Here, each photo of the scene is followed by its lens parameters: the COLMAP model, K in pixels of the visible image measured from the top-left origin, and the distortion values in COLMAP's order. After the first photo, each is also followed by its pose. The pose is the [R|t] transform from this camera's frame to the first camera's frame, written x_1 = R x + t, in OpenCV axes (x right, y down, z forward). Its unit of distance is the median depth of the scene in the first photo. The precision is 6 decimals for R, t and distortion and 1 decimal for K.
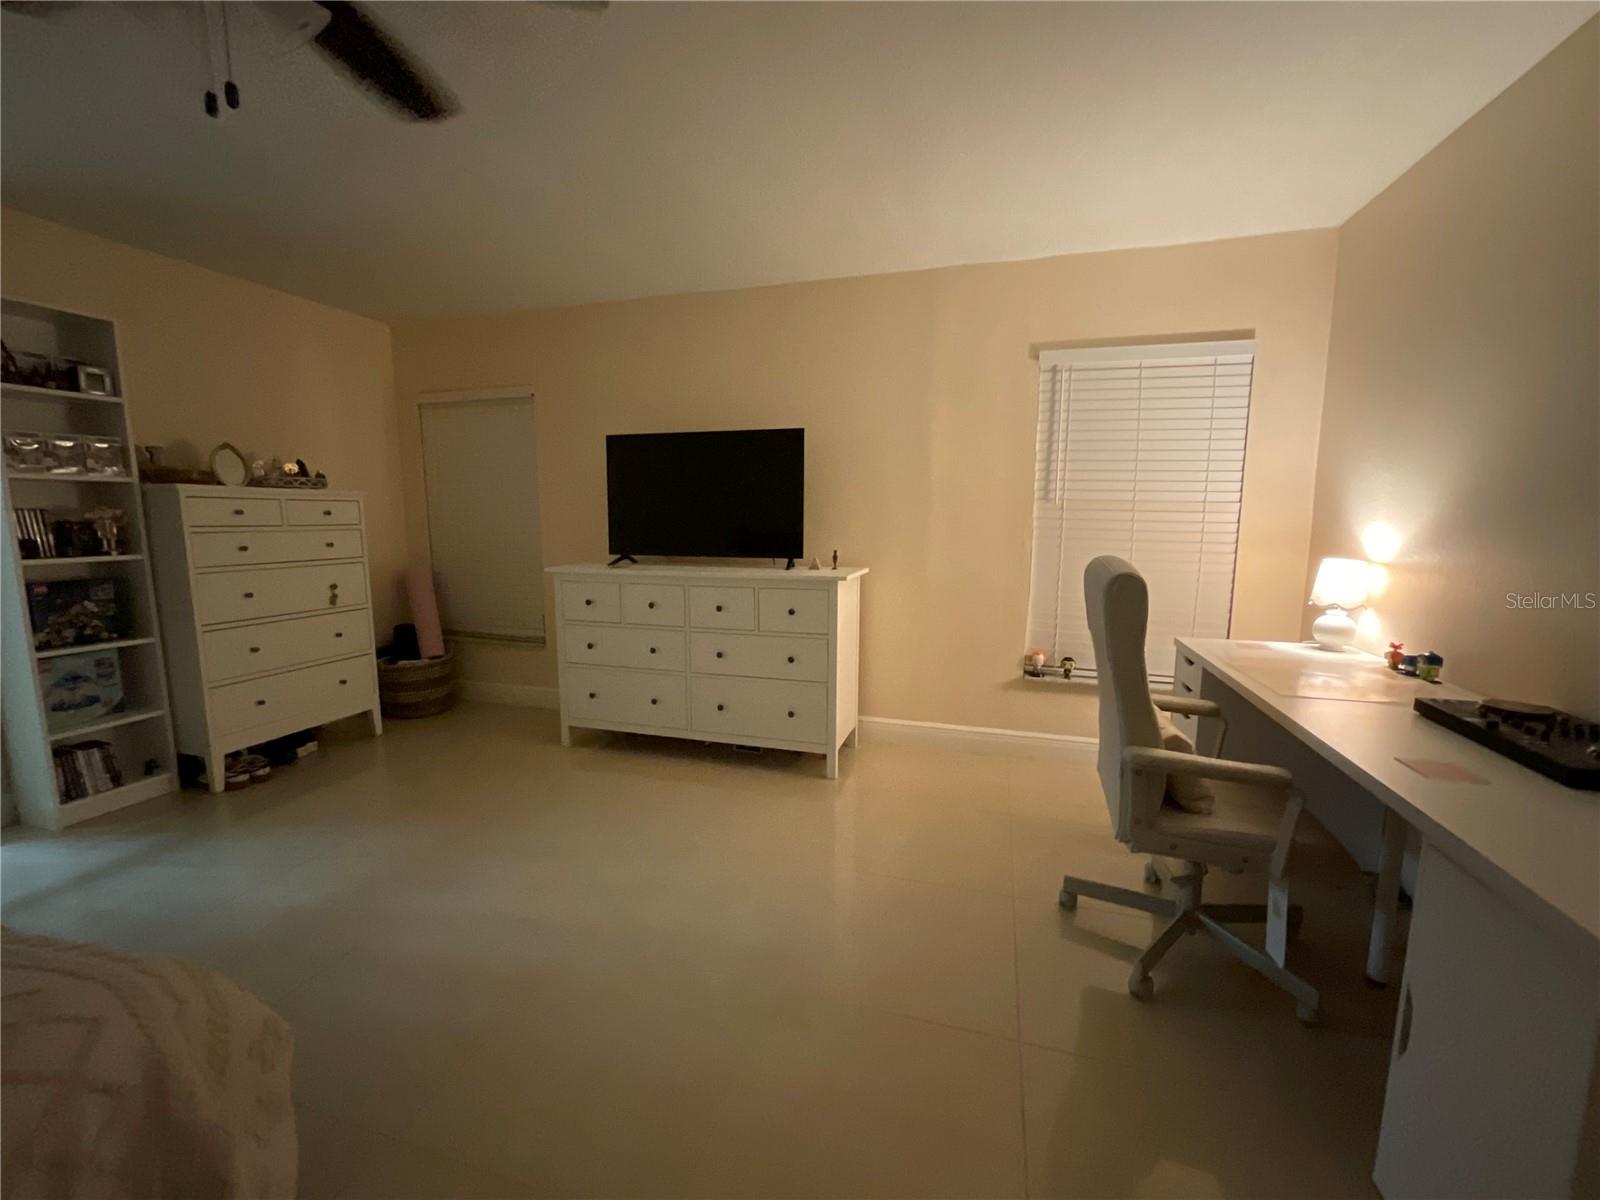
lens RADIAL K [[644.3, 0, 804.9], [0, 644.3, 604.2], [0, 0, 1]] dist [-0.002141, -0.000809]
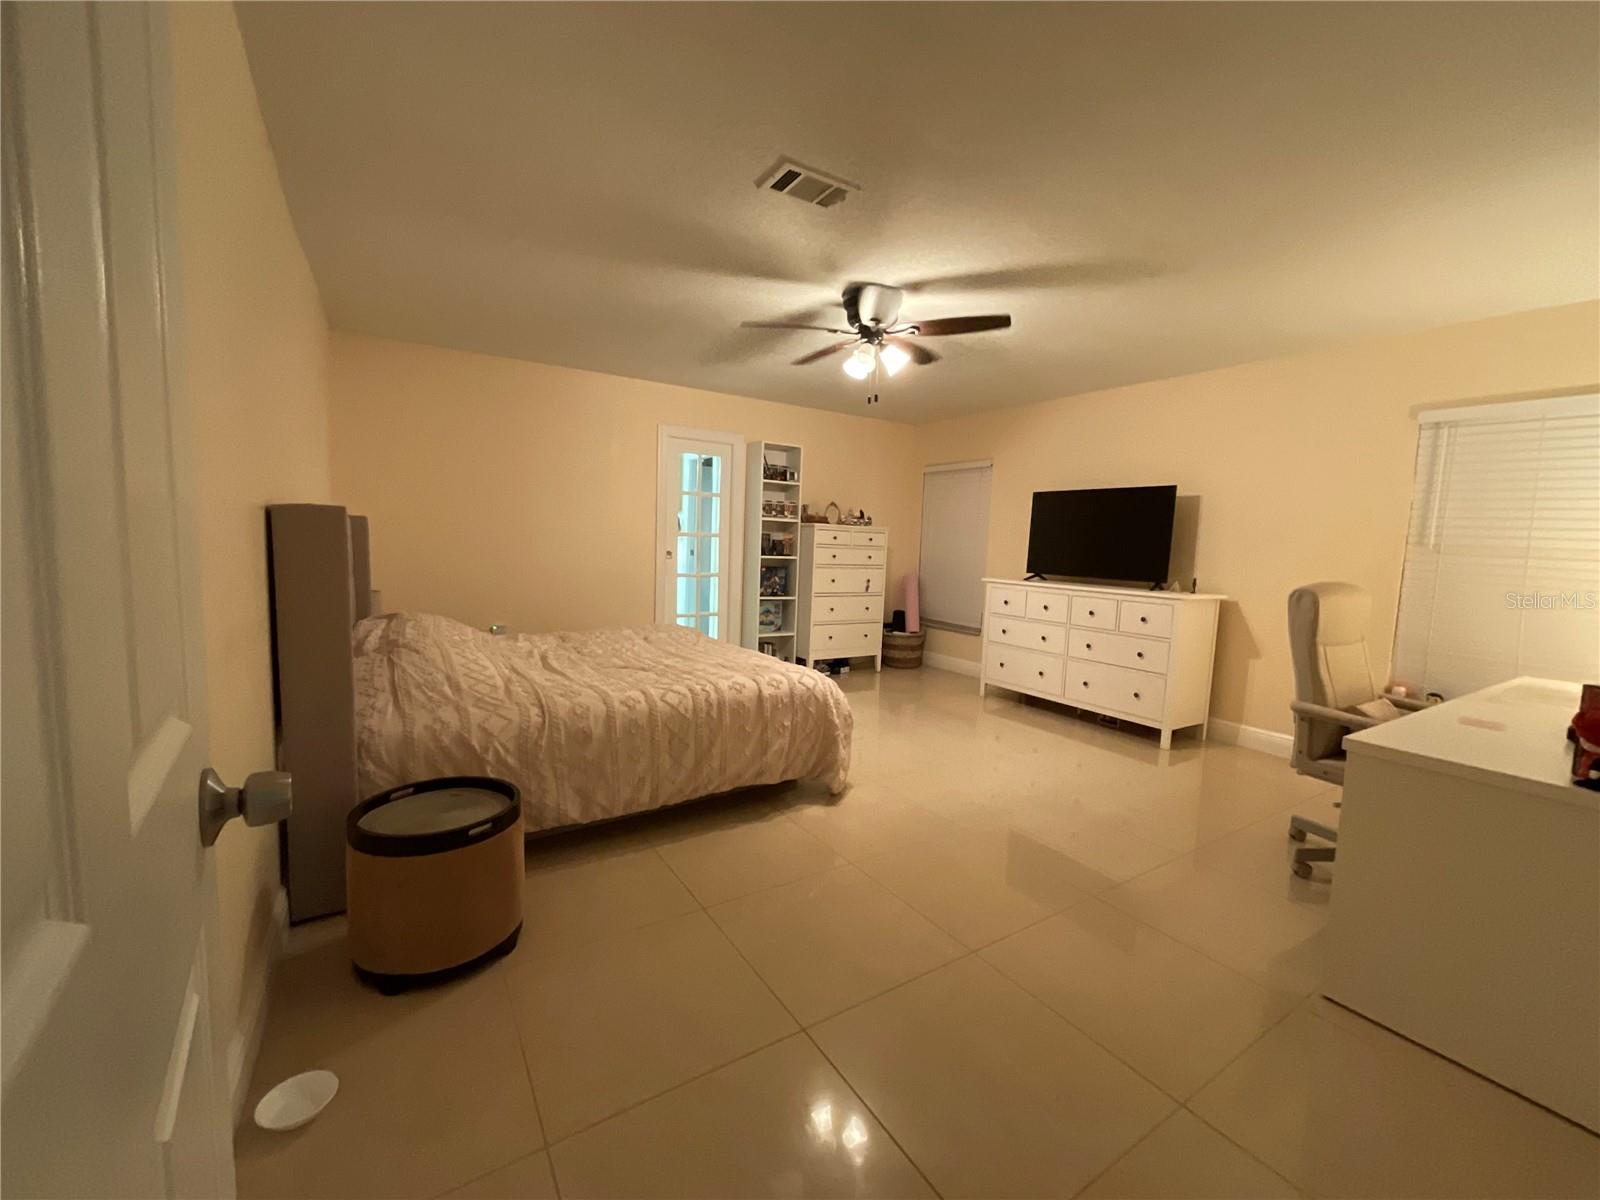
lens RADIAL K [[644.3, 0, 804.9], [0, 644.3, 604.2], [0, 0, 1]] dist [-0.002141, -0.000809]
pose [[0.759079, 0.090306, -0.644705, 0.287814], [-0.123692, 0.992298, -0.006641, 0.071189], [0.639140, 0.084786, 0.764403, -0.468535]]
